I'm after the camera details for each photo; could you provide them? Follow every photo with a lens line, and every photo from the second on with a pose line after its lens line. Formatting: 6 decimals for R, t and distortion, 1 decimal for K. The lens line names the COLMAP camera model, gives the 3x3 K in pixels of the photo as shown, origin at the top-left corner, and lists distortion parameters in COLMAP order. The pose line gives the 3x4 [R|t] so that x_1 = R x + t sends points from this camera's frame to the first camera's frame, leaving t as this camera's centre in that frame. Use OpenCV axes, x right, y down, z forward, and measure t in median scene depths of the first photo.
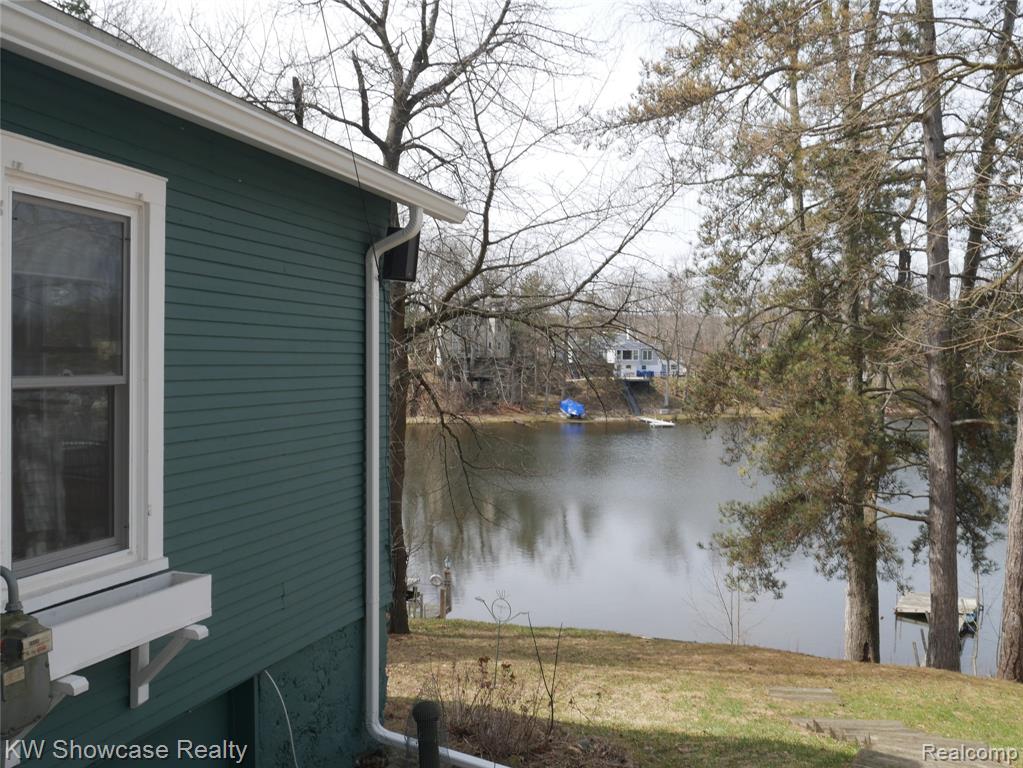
lens RADIAL K [[935.6, 0, 511.5], [0, 935.6, 384.0], [0, 0, 1]] dist [-0.033251, 0.016491]
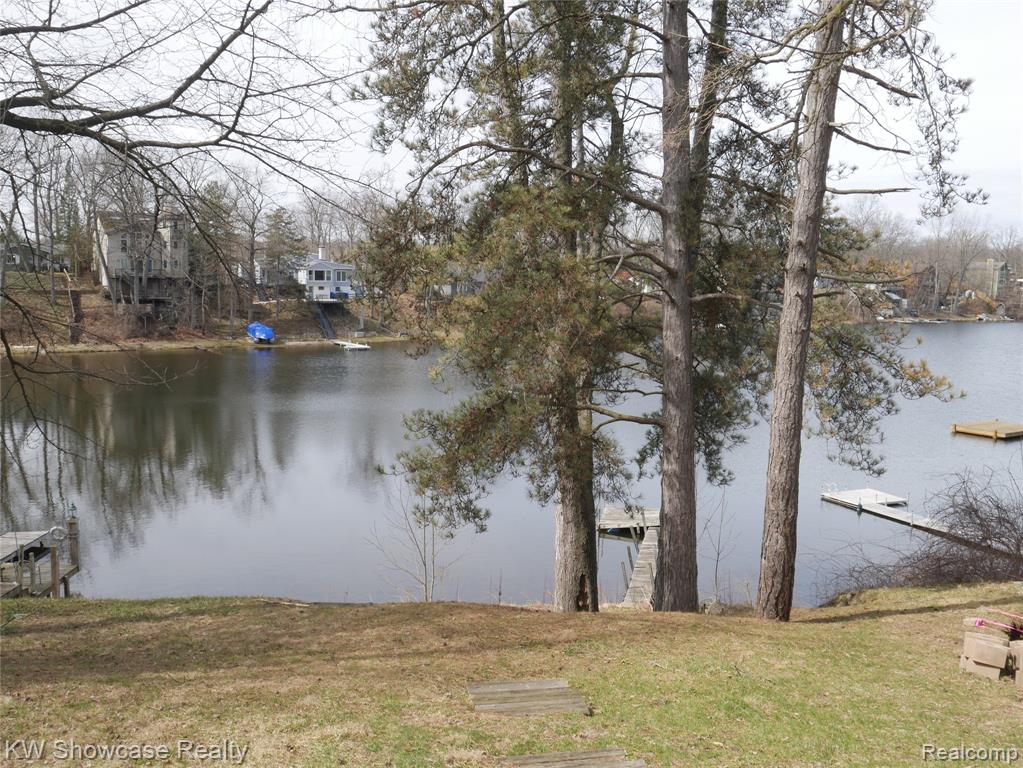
lens RADIAL K [[935.6, 0, 511.5], [0, 935.6, 384.0], [0, 0, 1]] dist [-0.033251, 0.016491]
pose [[0.949625, -0.030340, 0.311915, 0.072376], [0.006461, 0.996986, 0.077309, 0.047455], [-0.313321, -0.071399, 0.946959, 0.266961]]
